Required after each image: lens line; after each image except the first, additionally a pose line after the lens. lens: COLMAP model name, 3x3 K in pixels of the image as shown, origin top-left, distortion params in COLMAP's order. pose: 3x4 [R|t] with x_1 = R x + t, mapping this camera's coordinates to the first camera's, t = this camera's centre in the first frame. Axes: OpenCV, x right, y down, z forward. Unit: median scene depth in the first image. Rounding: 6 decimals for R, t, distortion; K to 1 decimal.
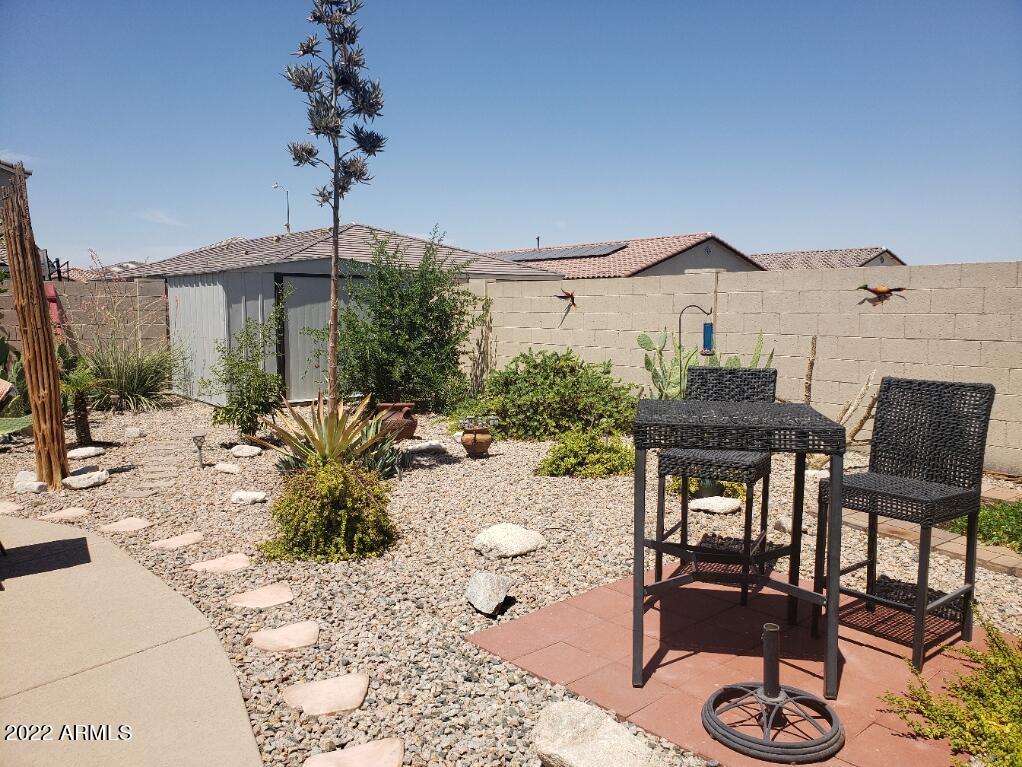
lens RADIAL K [[766.6, 0, 511.0], [0, 766.6, 383.5], [0, 0, 1]] dist [0.030147, -0.003638]
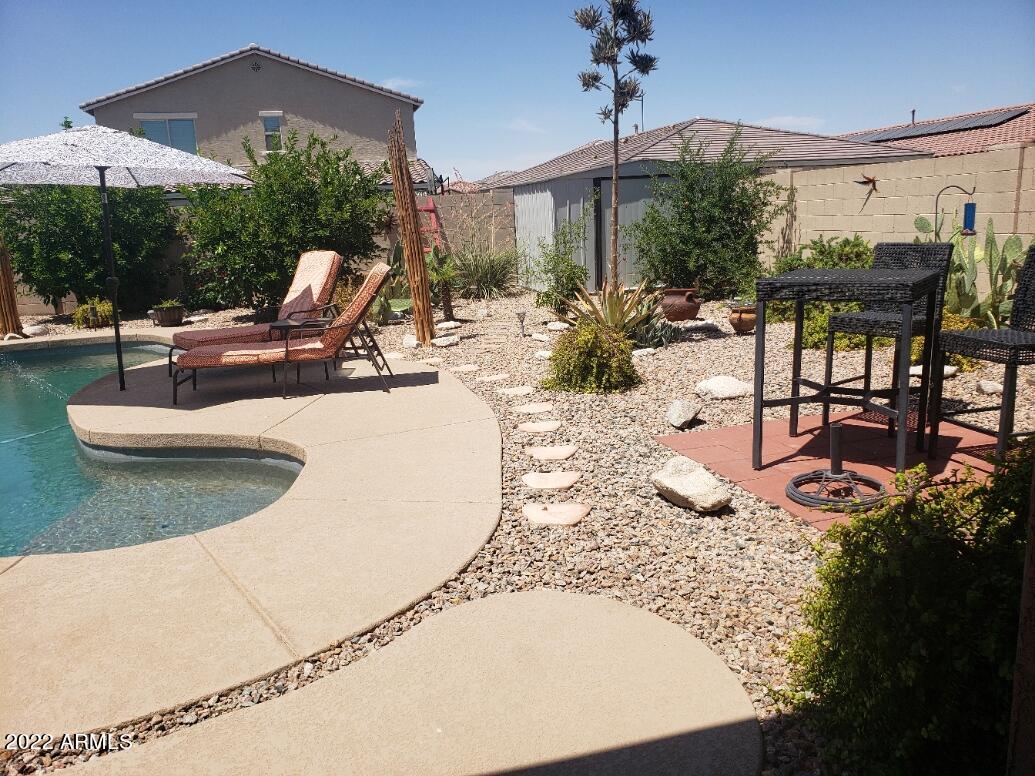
lens RADIAL K [[800.3, 0, 517.5], [0, 800.3, 388.0], [0, 0, 1]] dist [0.043522, -0.097895]
pose [[0.899545, 0.046640, -0.434331, 0.184957], [0.009200, 0.992040, 0.125584, 0.024313], [0.436731, -0.116965, 0.891956, -0.227073]]
